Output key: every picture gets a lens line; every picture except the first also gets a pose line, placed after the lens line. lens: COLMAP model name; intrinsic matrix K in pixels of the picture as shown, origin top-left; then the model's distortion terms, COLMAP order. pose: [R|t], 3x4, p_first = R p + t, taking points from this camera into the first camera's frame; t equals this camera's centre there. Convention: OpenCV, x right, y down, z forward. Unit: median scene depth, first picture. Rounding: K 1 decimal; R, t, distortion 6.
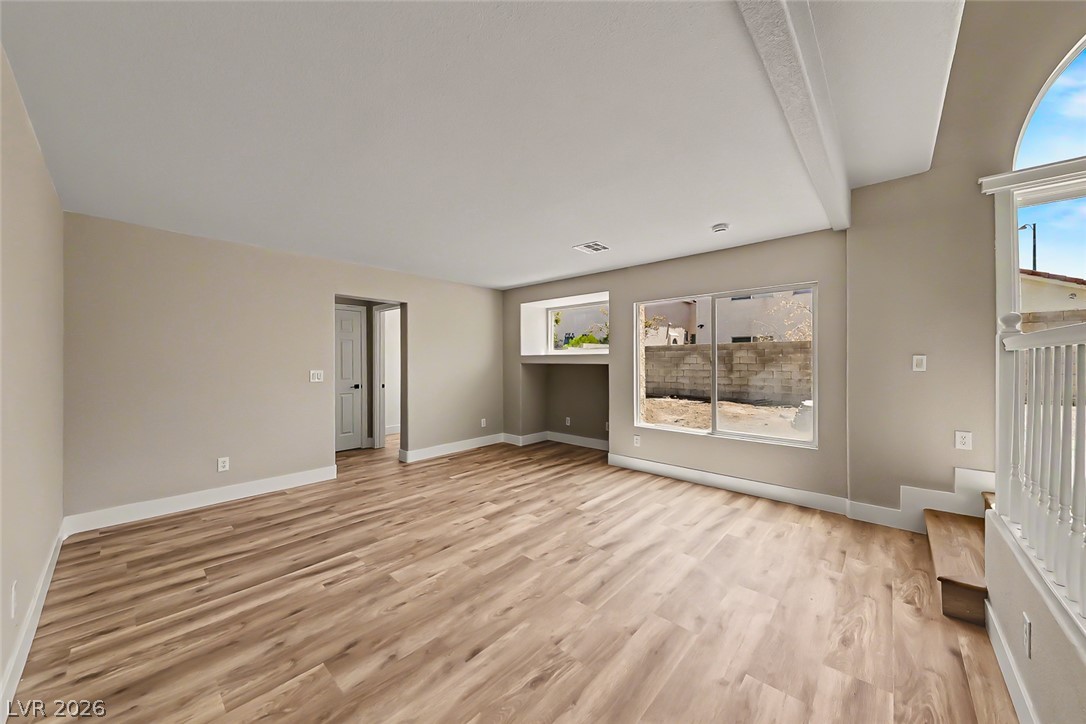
lens RADIAL K [[377.9, 0, 539.3], [0, 377.9, 357.7], [0, 0, 1]] dist [0.016742, -0.006715]
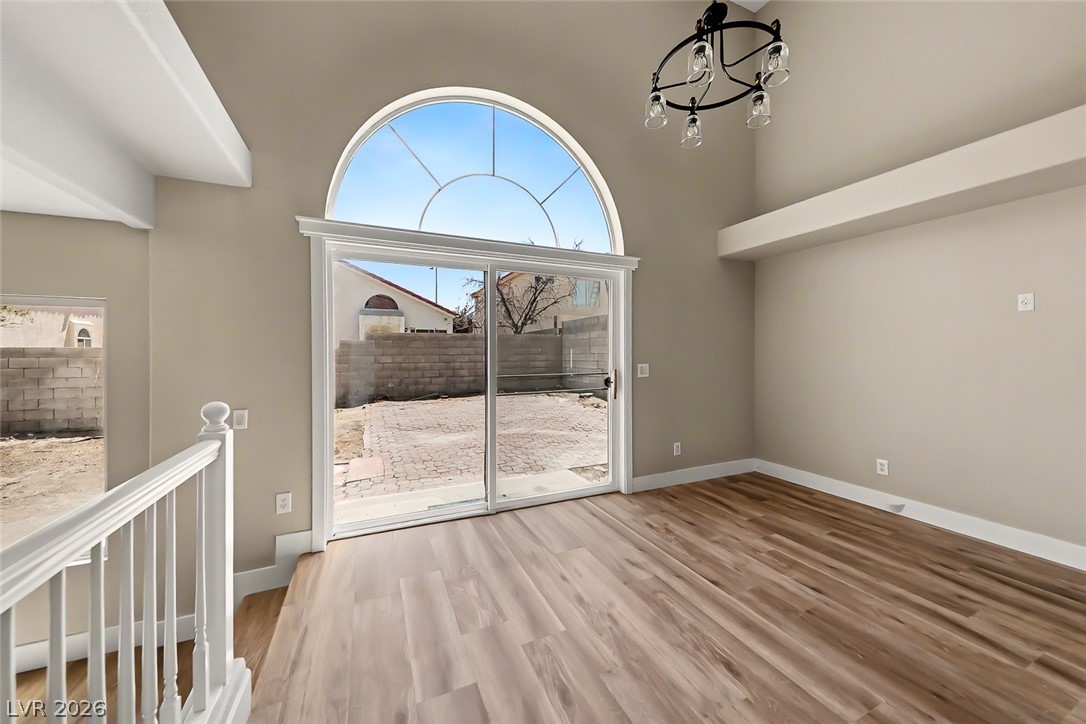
lens RADIAL K [[377.9, 0, 540.7], [0, 377.9, 355.3], [0, 0, 1]] dist [0.016742, -0.006715]
pose [[0.390175, -0.002978, 0.920736, 0.403108], [-0.007352, 0.999953, 0.006350, -0.108006], [-0.920711, -0.009247, 0.390134, 0.075256]]
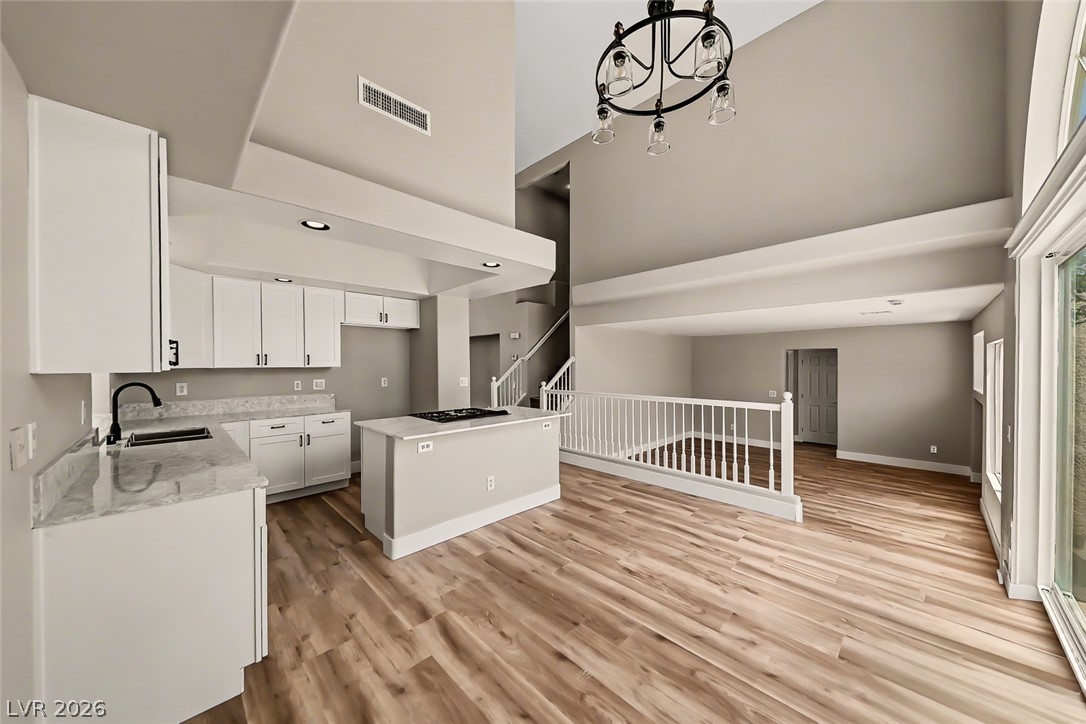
lens RADIAL K [[377.9, 0, 538.5], [0, 377.9, 366.1], [0, 0, 1]] dist [0.016742, -0.006715]
pose [[-0.052054, 0.009655, -0.998598, 1.627600], [0.011652, 0.999891, 0.009060, -0.141549], [0.998576, -0.011164, -0.052161, -0.090342]]
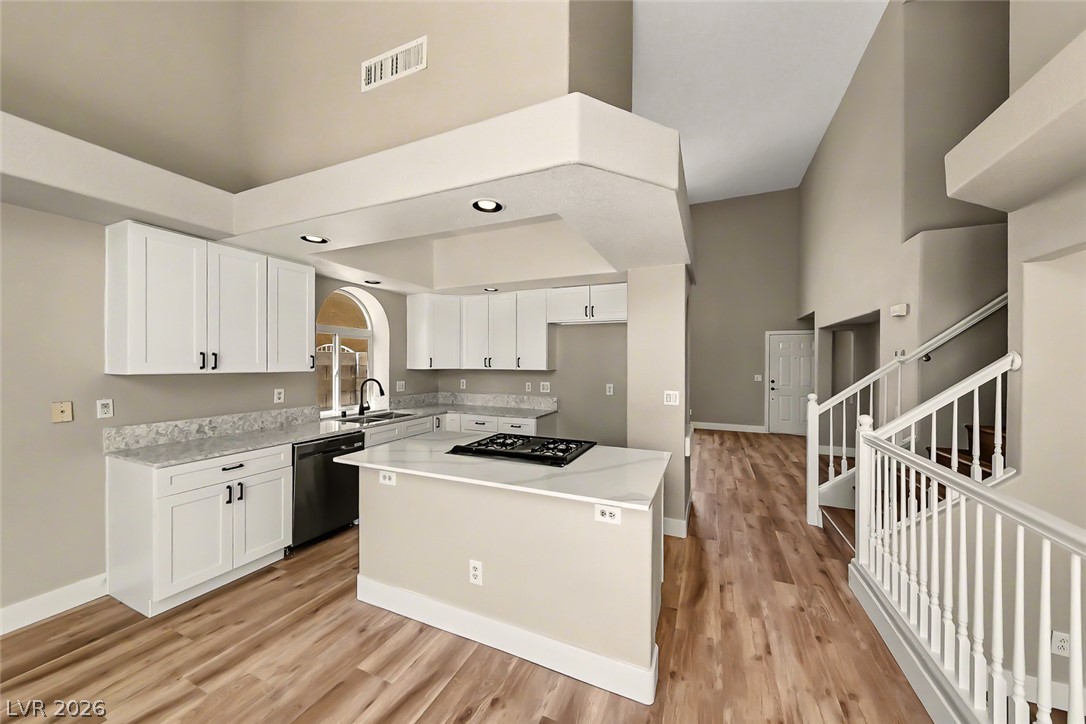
lens RADIAL K [[377.9, 0, 542.1], [0, 377.9, 365.0], [0, 0, 1]] dist [0.016742, -0.006715]
pose [[-0.947810, 0.001786, -0.318830, 0.784327], [0.001570, 0.999998, 0.000935, -0.152198], [0.318831, 0.000386, -0.947811, 0.304333]]
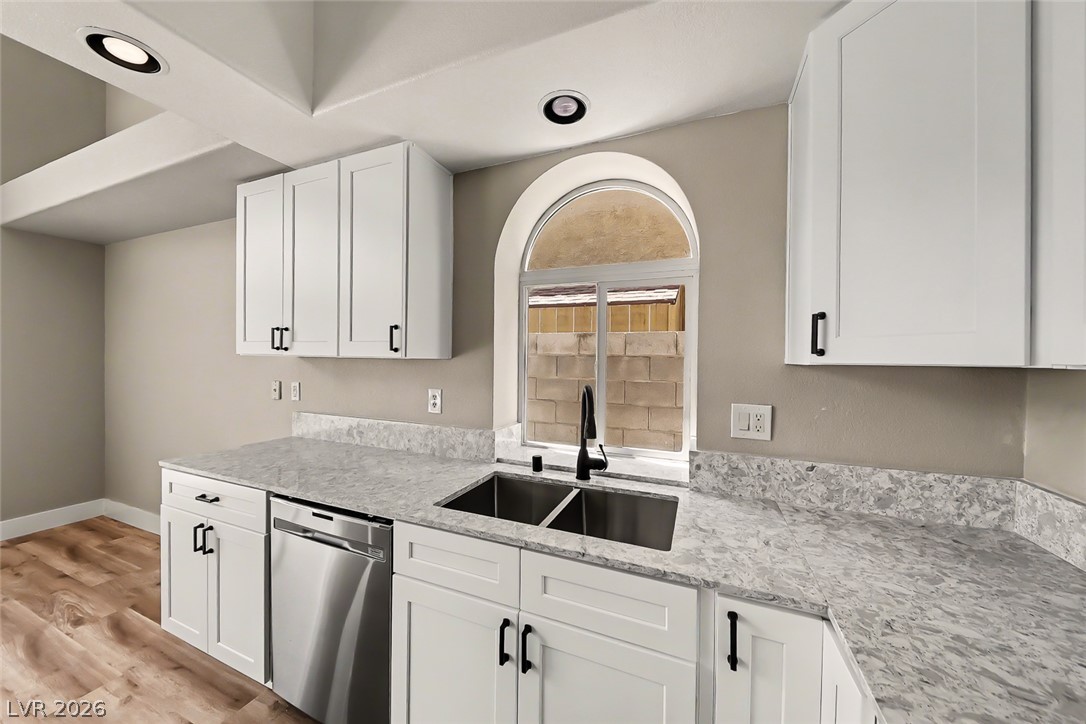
lens RADIAL K [[377.9, 0, 538.8], [0, 377.9, 363.9], [0, 0, 1]] dist [0.016742, -0.006715]
pose [[-0.337918, -0.014086, 0.941070, 0.541114], [-0.019185, 0.999783, 0.008076, -0.136248], [-0.940980, -0.015326, -0.338115, -0.748281]]
